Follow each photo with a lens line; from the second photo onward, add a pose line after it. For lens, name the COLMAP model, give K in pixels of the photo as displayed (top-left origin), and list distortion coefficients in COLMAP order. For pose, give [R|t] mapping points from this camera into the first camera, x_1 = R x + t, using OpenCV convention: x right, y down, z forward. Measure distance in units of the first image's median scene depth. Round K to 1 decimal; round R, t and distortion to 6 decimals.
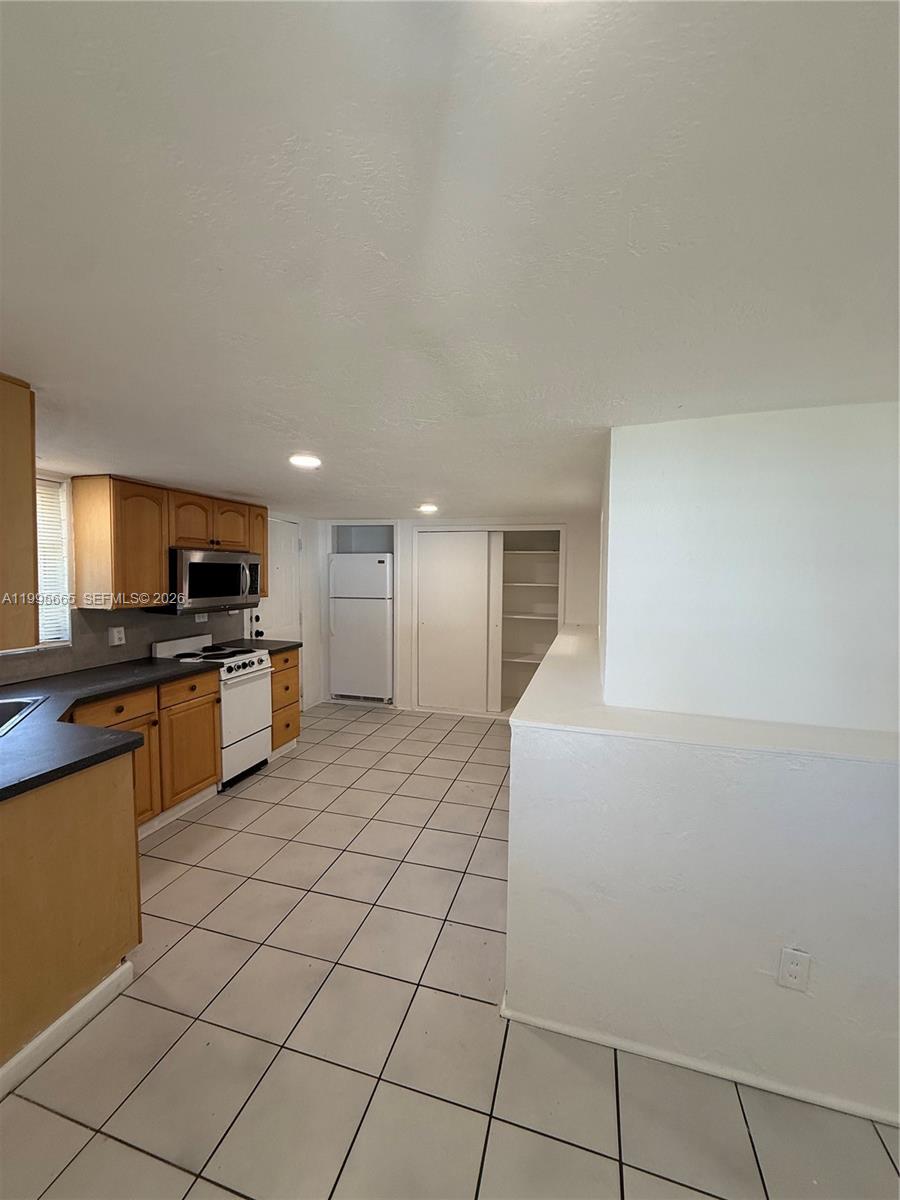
lens RADIAL K [[476.2, 0, 450.3], [0, 476.2, 599.1], [0, 0, 1]] dist [-0.002902, 0.000427]
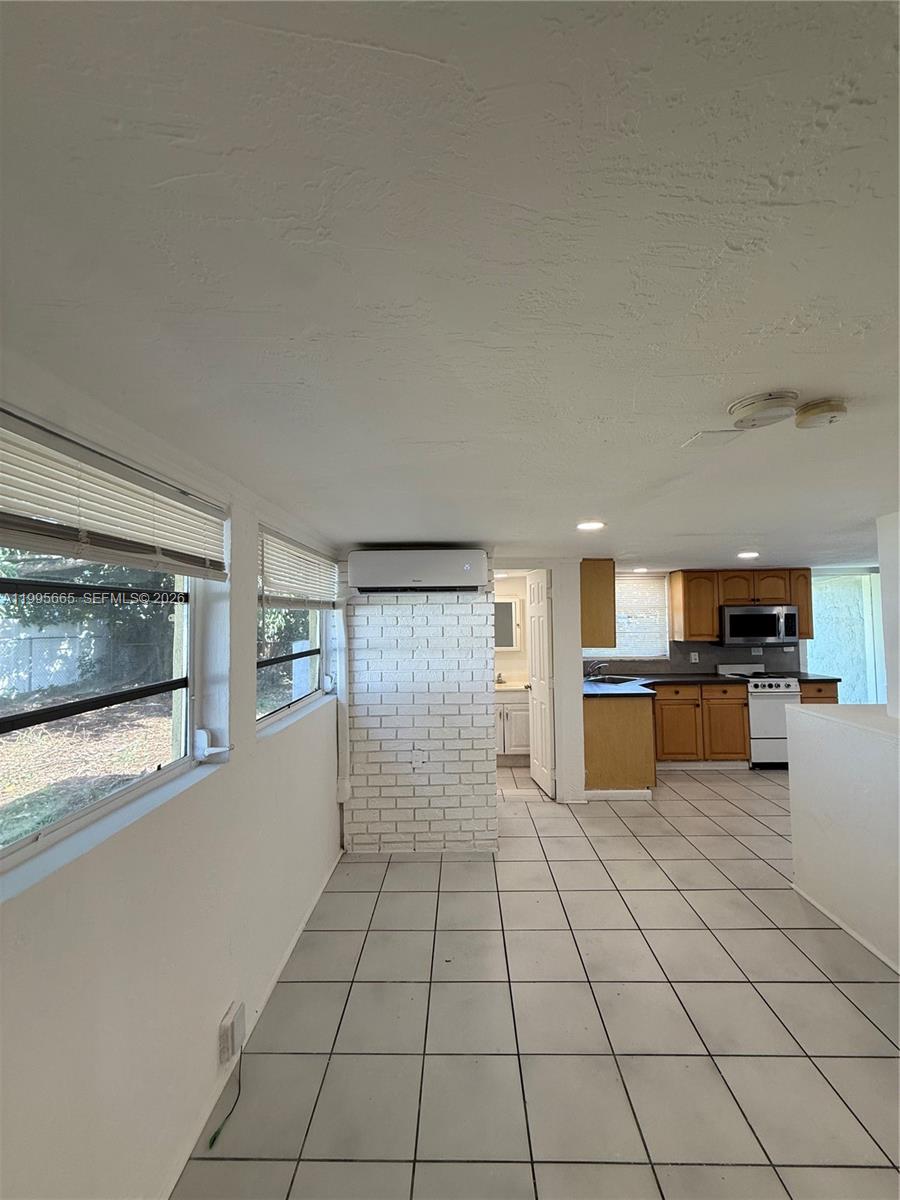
lens RADIAL K [[476.2, 0, 449.0], [0, 476.2, 597.6], [0, 0, 1]] dist [-0.002902, 0.000427]
pose [[0.260454, -0.058259, -0.963727, 0.622742], [-0.041305, 0.996592, -0.071408, 0.016284], [0.964602, 0.058405, 0.257160, -0.272288]]
